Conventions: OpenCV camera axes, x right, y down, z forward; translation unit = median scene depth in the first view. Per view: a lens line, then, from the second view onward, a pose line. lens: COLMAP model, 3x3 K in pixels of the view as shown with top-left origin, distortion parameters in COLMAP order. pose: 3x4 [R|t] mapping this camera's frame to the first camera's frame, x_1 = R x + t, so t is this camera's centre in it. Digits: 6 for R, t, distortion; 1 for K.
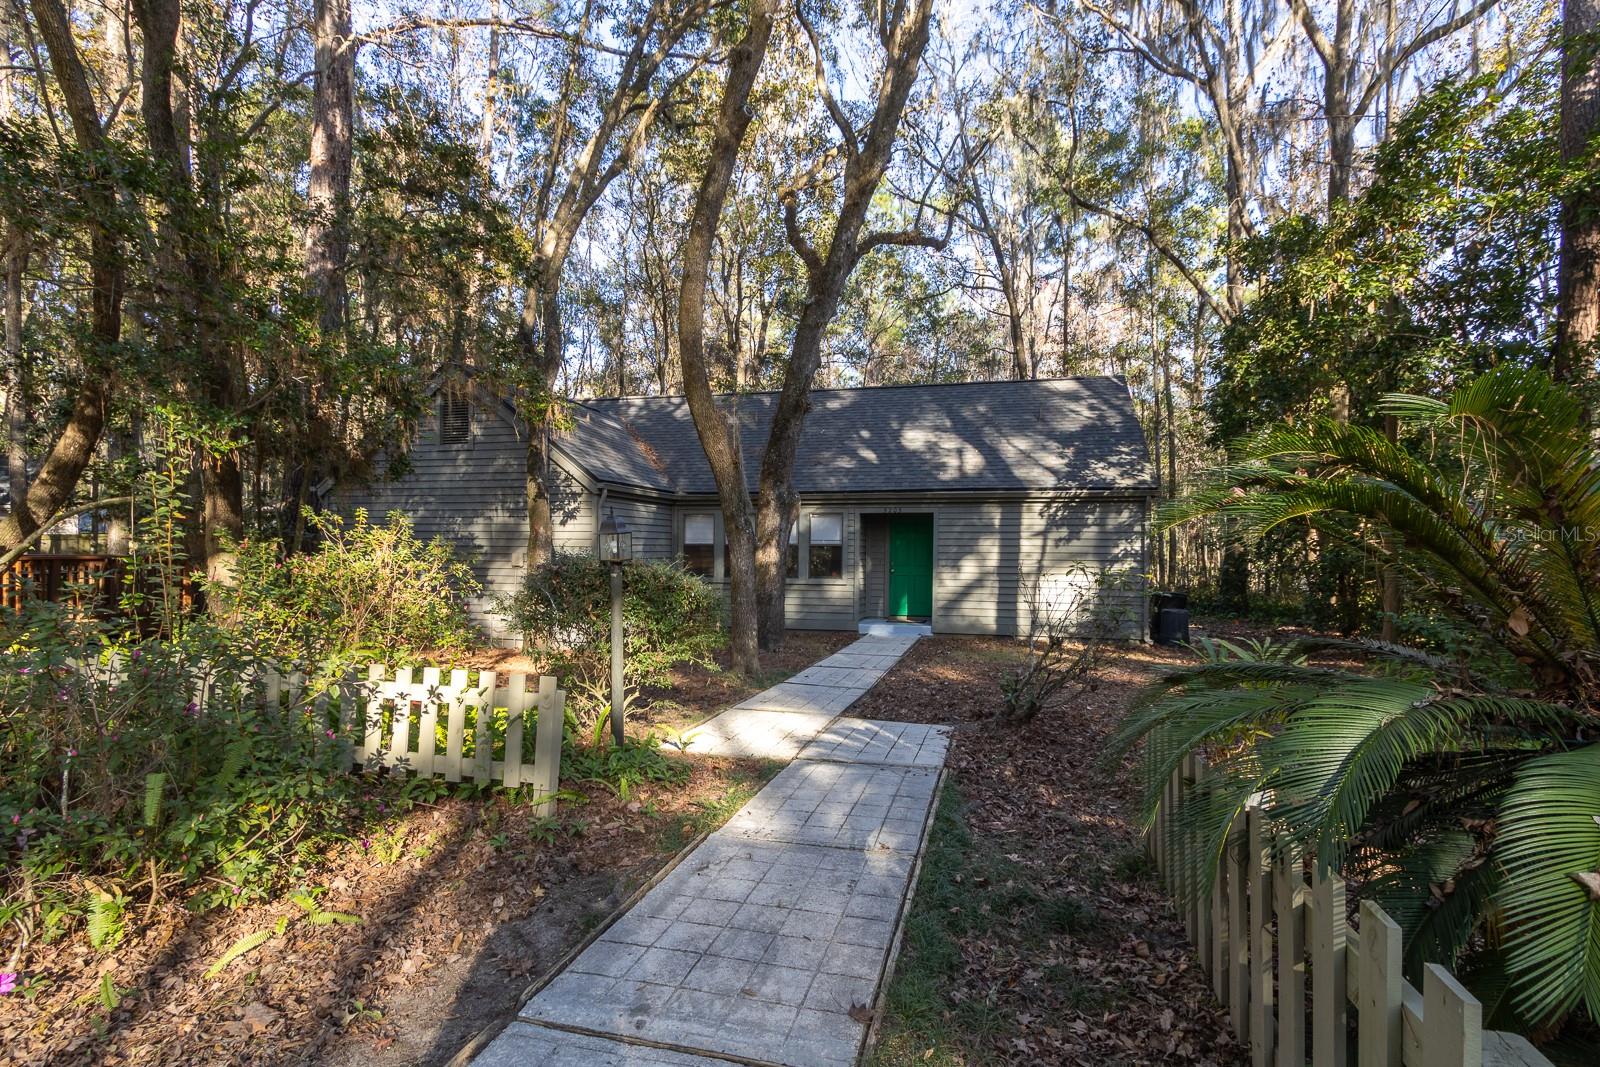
lens RADIAL K [[736.6, 0, 797.3], [0, 736.6, 535.9], [0, 0, 1]] dist [0.010440, -0.002688]
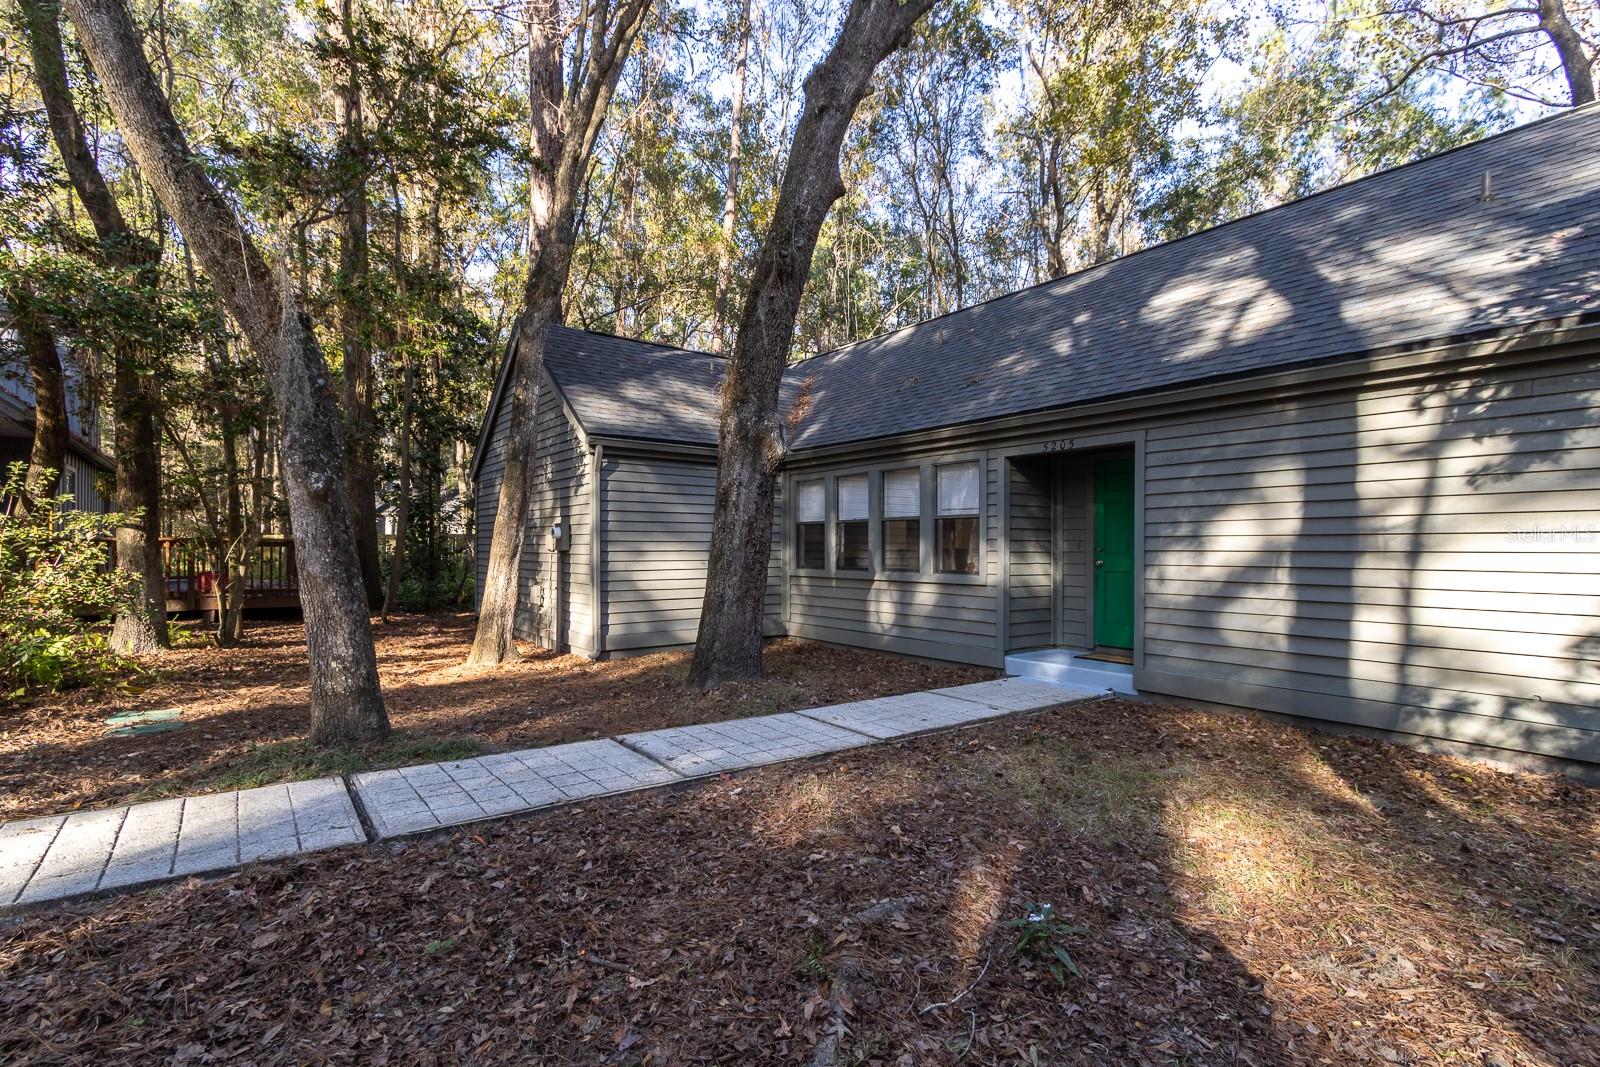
lens RADIAL K [[736.6, 0, 793.0], [0, 736.6, 543.7], [0, 0, 1]] dist [0.010440, -0.002688]
pose [[0.807951, -0.006113, -0.589219, 0.267079], [0.012346, 0.999902, 0.006554, 0.035912], [0.589121, -0.012570, 0.807947, 0.444585]]
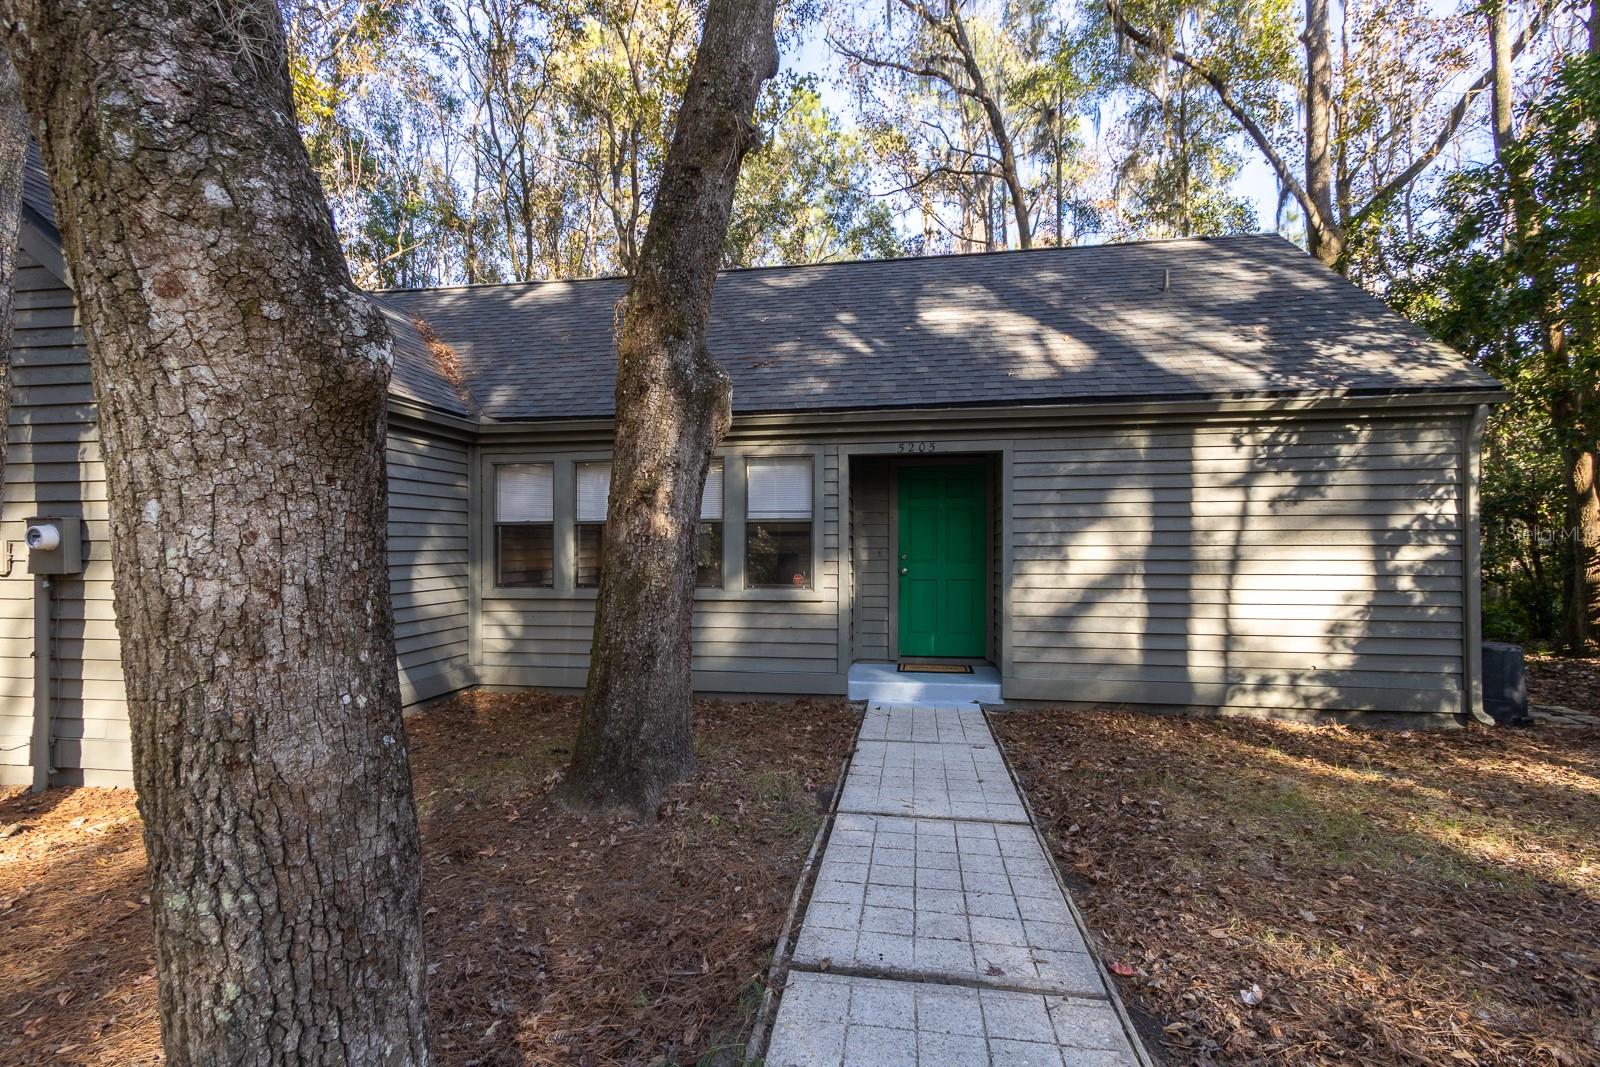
lens RADIAL K [[736.6, 0, 797.4], [0, 736.6, 536.6], [0, 0, 1]] dist [0.010440, -0.002688]
pose [[0.992657, -0.004756, 0.120873, -0.017522], [0.004518, 0.999987, 0.002247, 0.029545], [-0.120882, -0.001685, 0.992665, 0.503160]]
